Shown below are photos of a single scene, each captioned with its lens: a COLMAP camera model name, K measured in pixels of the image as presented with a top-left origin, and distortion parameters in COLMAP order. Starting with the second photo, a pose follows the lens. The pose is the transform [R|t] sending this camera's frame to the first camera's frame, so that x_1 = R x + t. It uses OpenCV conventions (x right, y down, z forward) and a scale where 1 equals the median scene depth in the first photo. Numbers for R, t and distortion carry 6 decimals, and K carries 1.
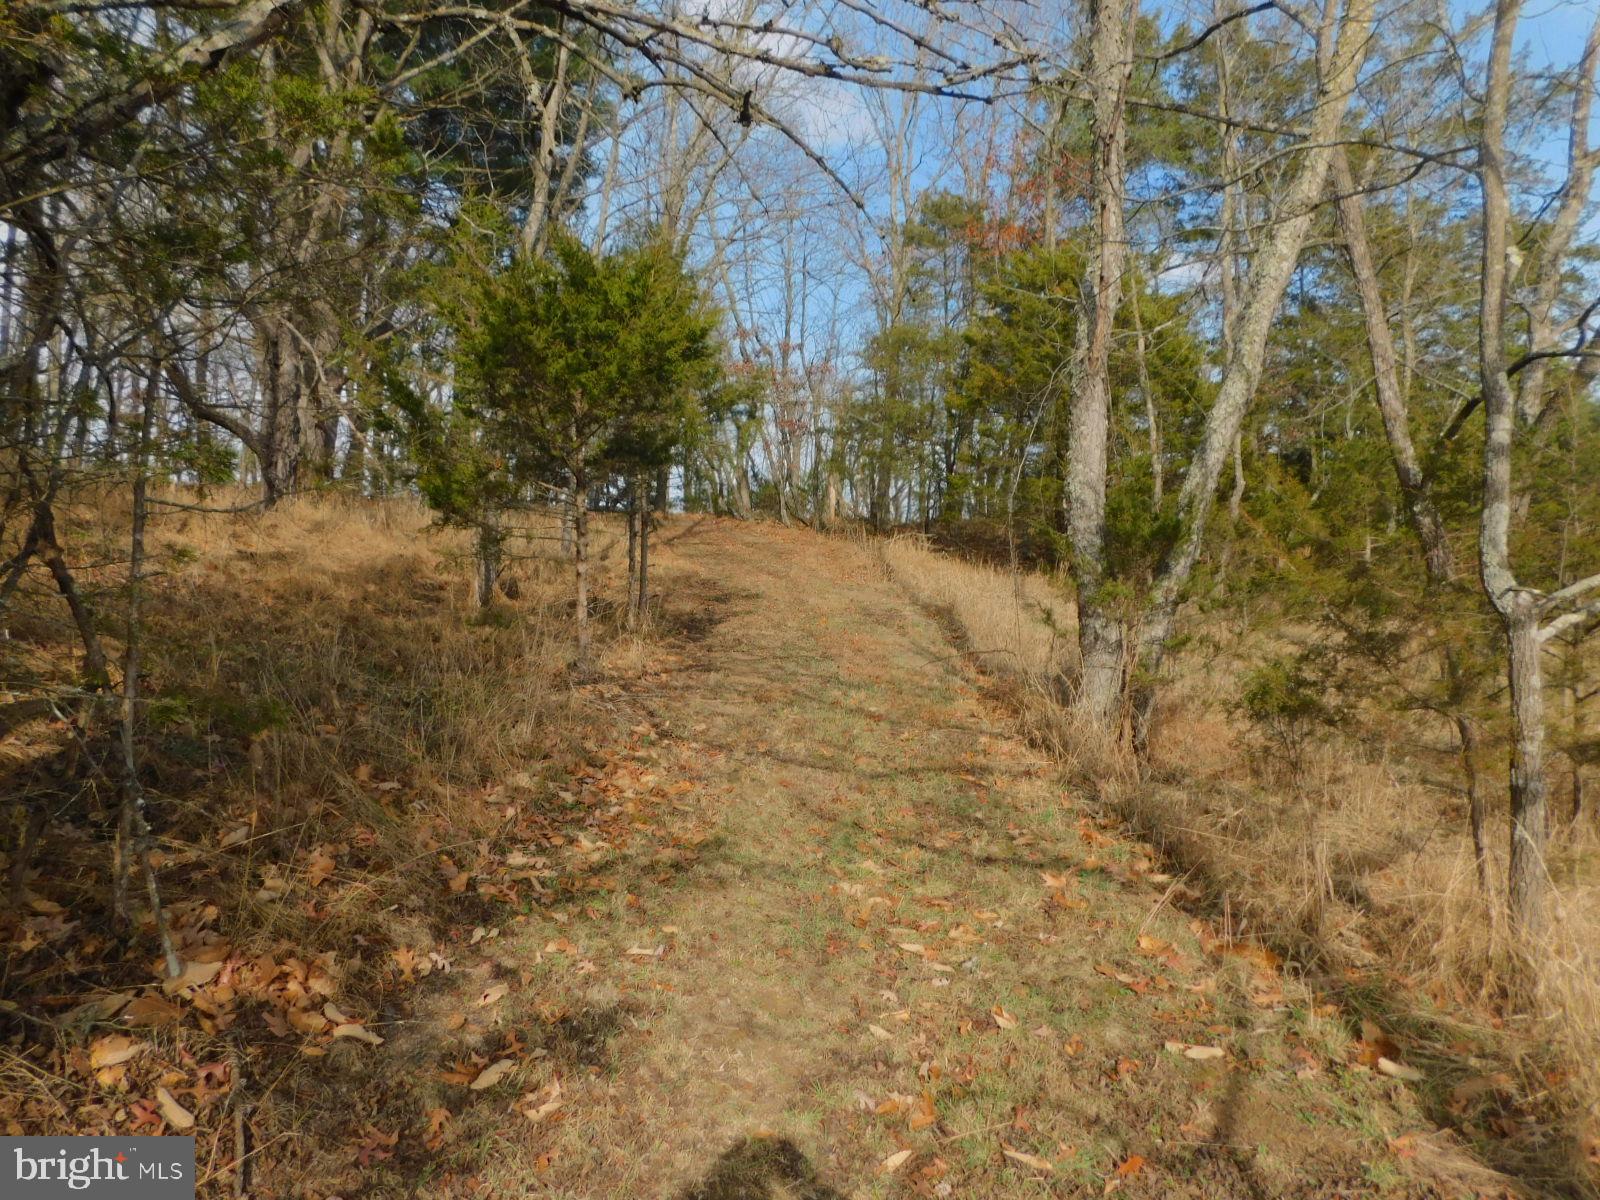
lens RADIAL K [[1057.4, 0, 800.5], [0, 1057.4, 600.9], [0, 0, 1]] dist [-0.070976, 0.058999]
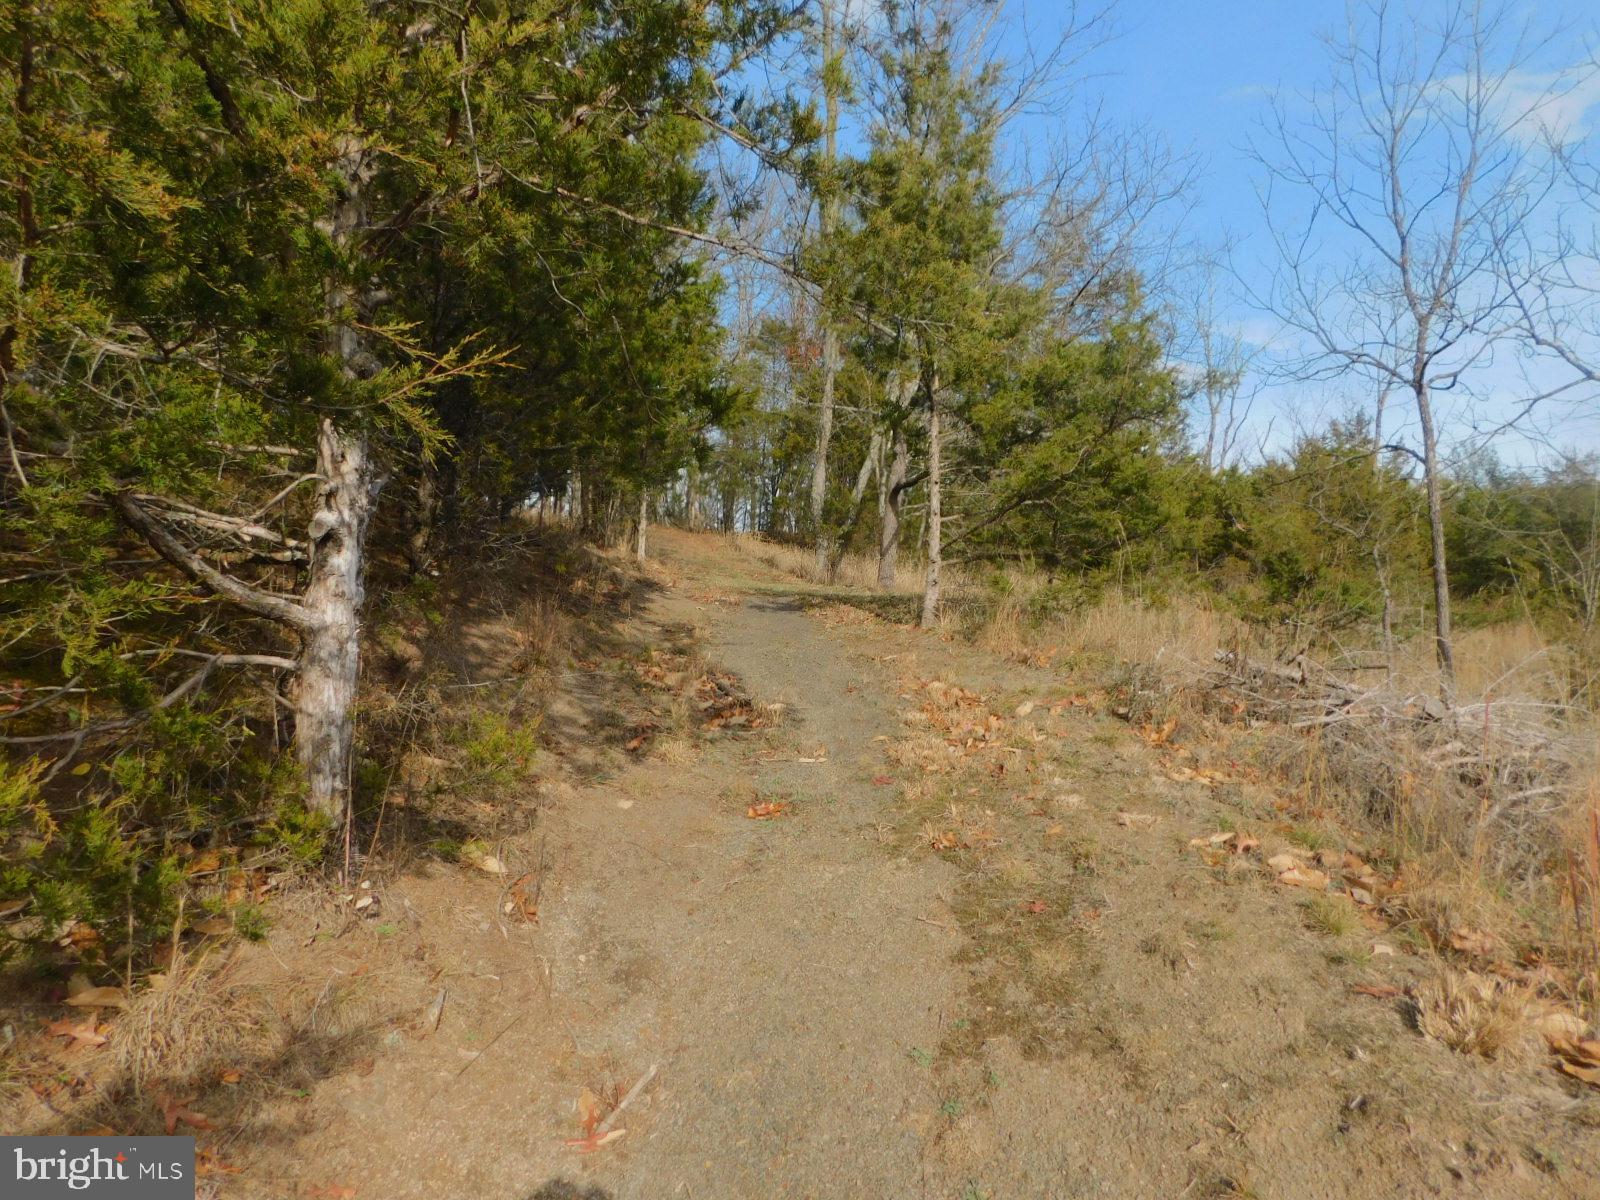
lens RADIAL K [[1057.4, 0, 800.5], [0, 1057.4, 599.3], [0, 0, 1]] dist [-0.070976, 0.058999]
pose [[0.986573, 0.022629, 0.161744, -0.073559], [-0.017900, 0.999370, -0.030636, 0.082264], [-0.162336, 0.027330, 0.986357, -0.579425]]
